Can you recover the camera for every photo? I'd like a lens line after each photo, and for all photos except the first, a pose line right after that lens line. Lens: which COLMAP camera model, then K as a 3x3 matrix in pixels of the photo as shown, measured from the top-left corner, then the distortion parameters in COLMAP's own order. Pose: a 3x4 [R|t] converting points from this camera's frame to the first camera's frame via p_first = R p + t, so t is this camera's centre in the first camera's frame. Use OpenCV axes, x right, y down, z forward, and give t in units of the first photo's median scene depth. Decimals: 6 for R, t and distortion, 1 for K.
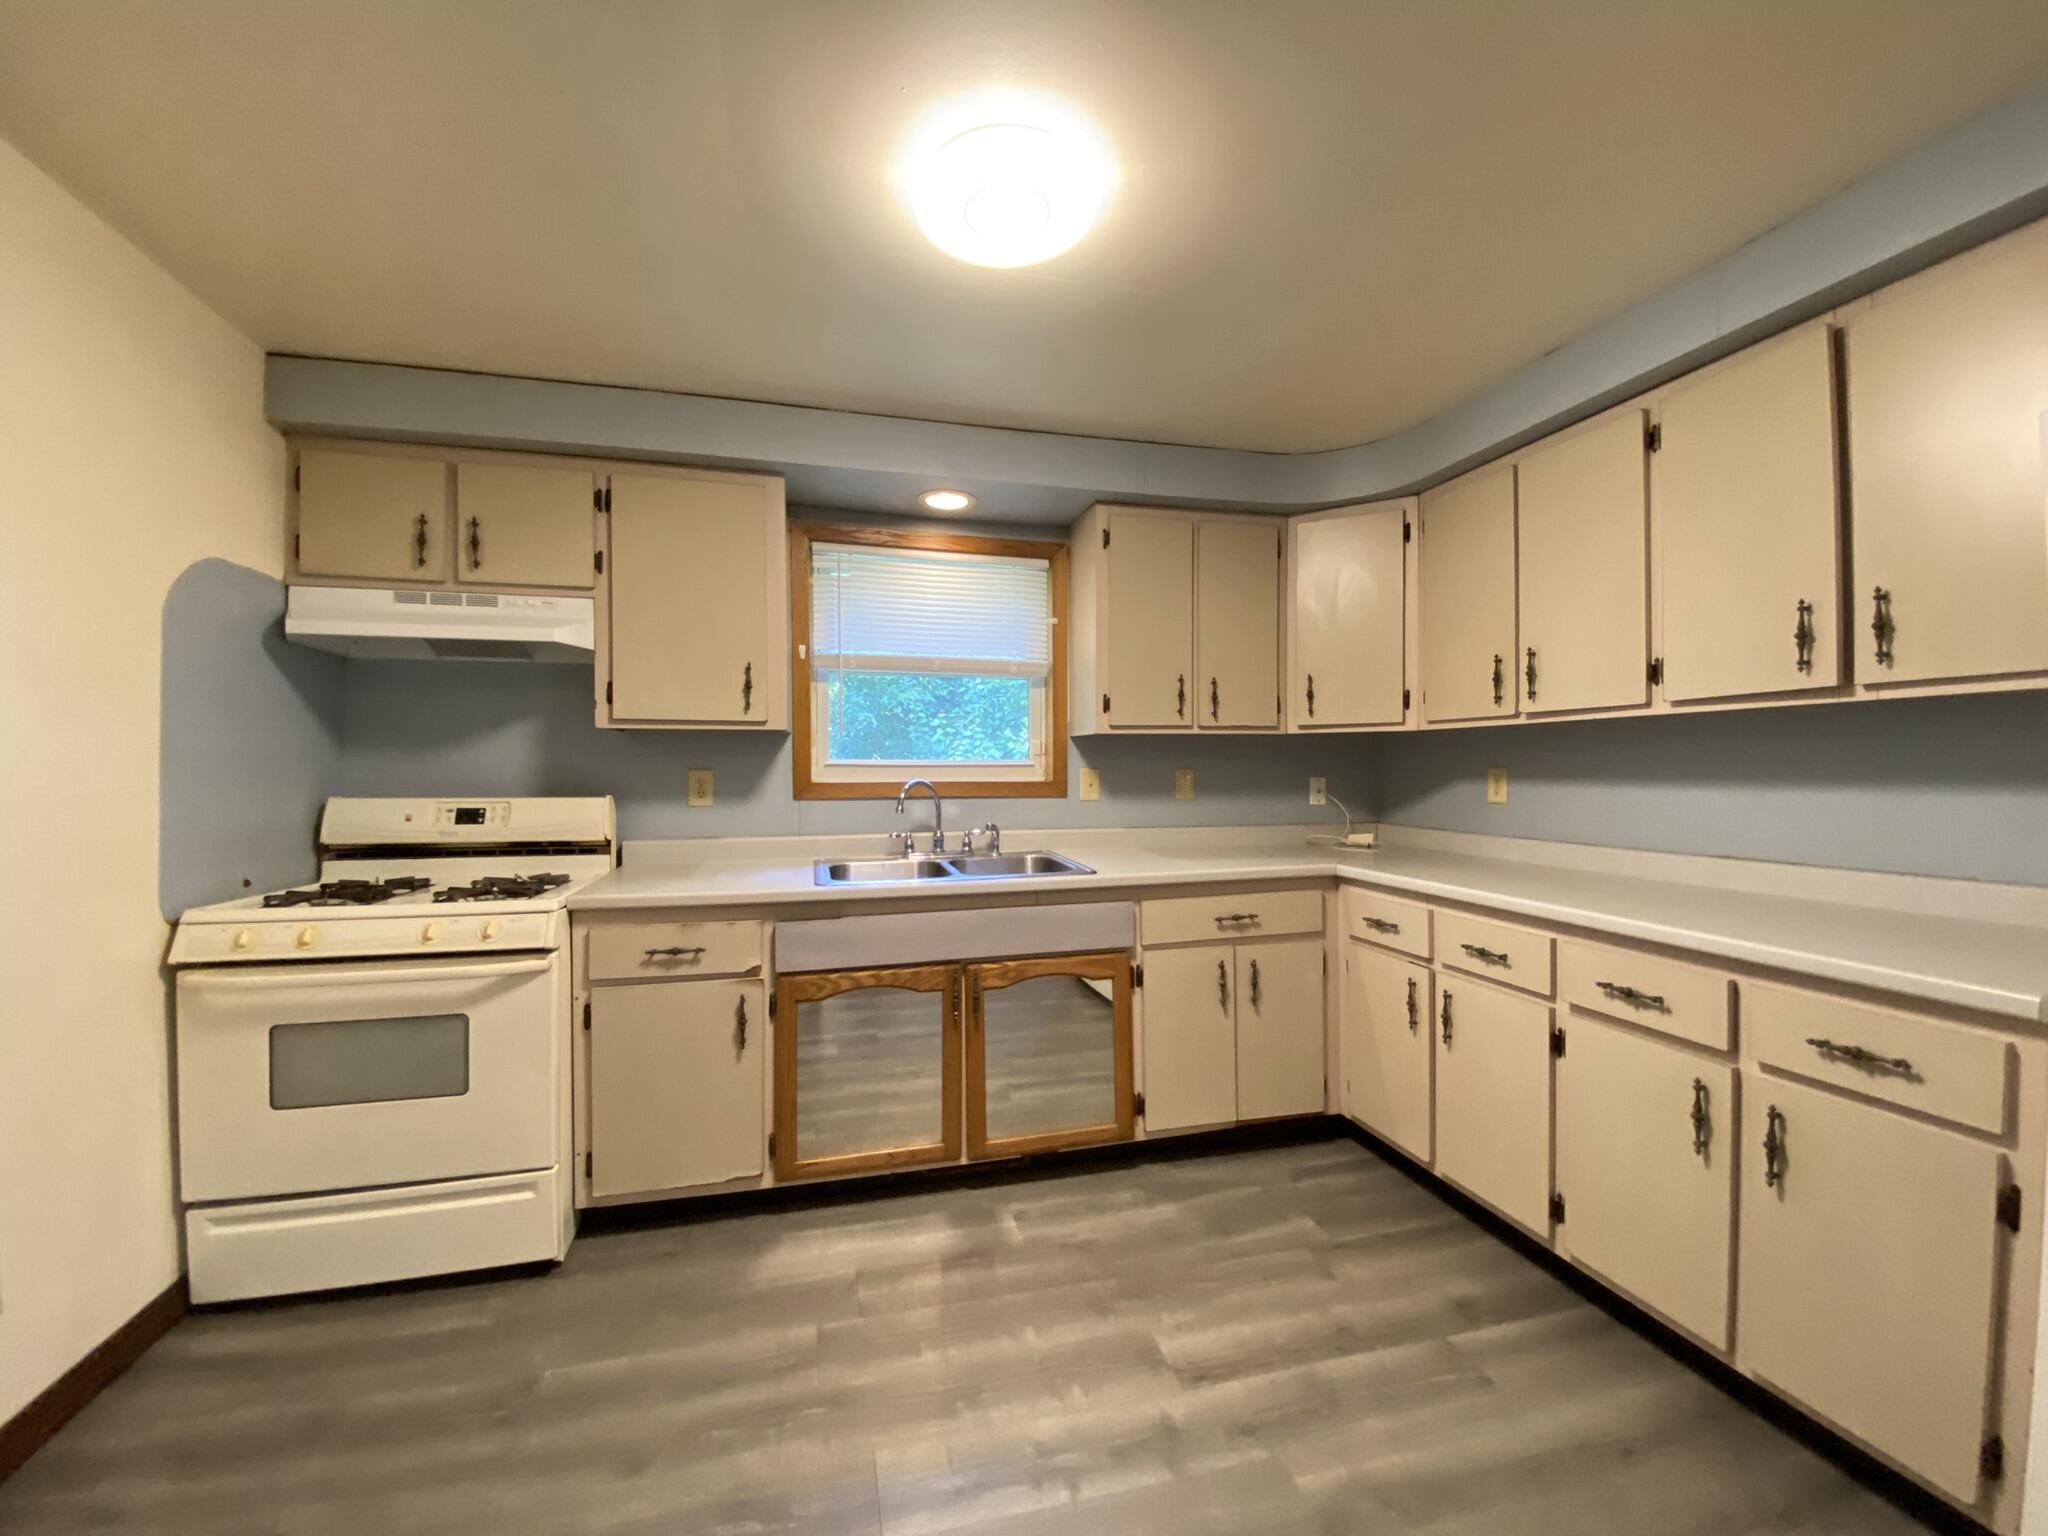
lens RADIAL K [[835.4, 0, 1024.0], [0, 835.4, 768.0], [0, 0, 1]] dist [0.018896, -0.017371]
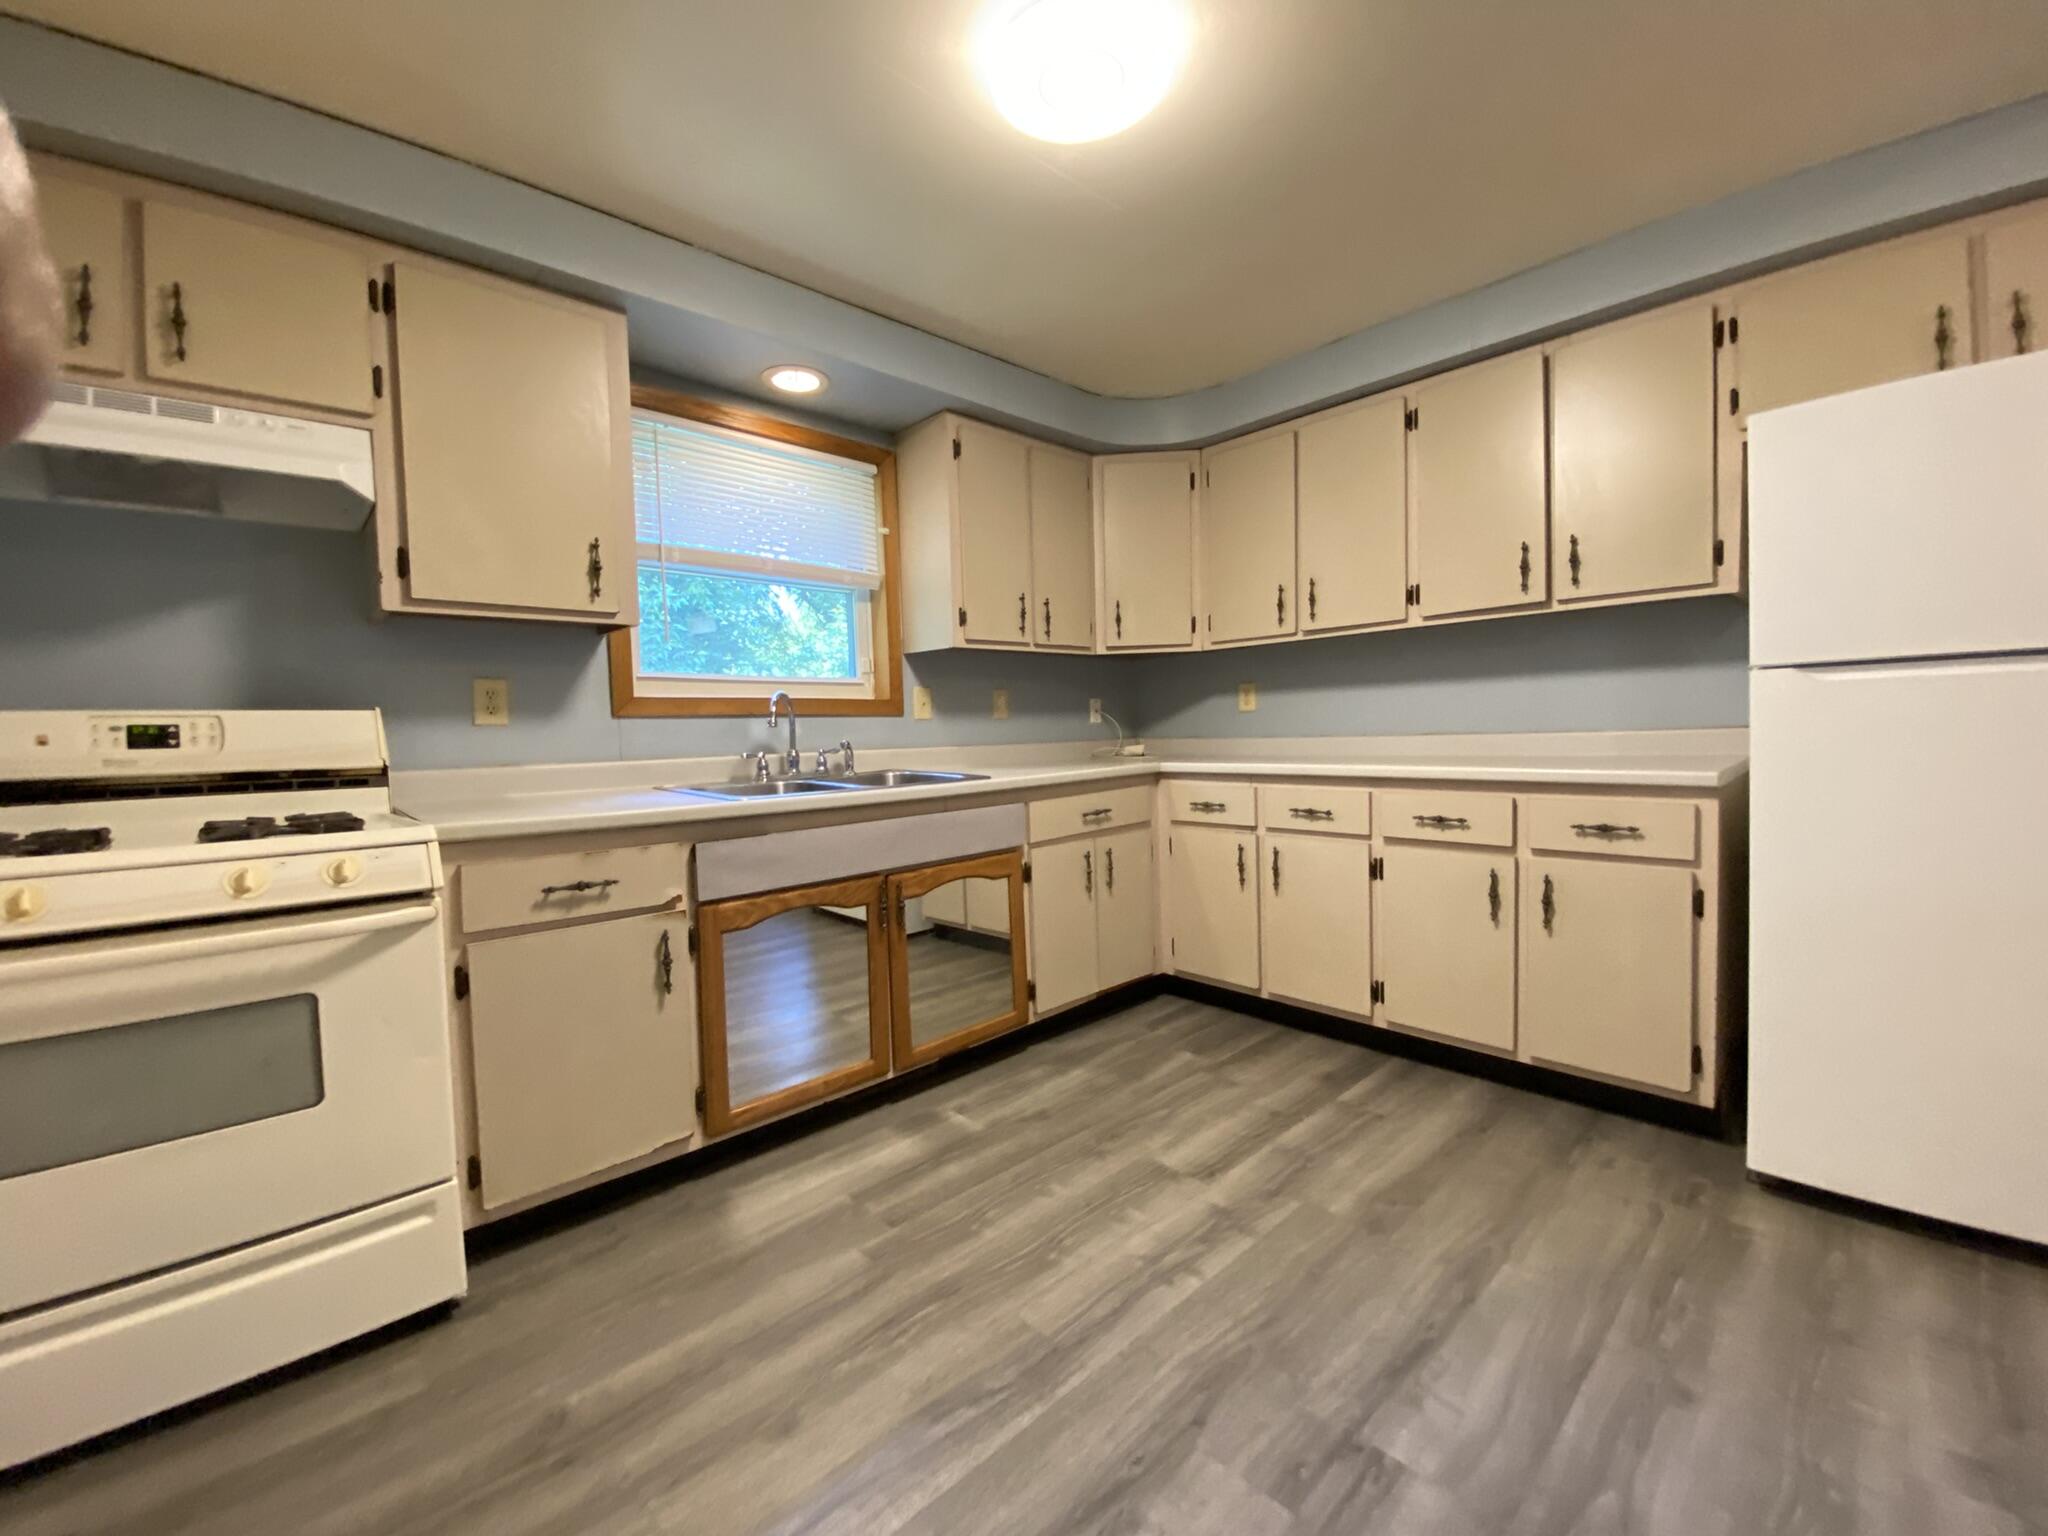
lens RADIAL K [[829.6, 0, 1024.0], [0, 829.6, 768.0], [0, 0, 1]] dist [0.020869, -0.017575]
pose [[0.876794, -0.044537, 0.478799, -0.400255], [0.025687, 0.998618, 0.045852, 0.075465], [-0.480179, -0.027904, 0.876726, 0.091178]]
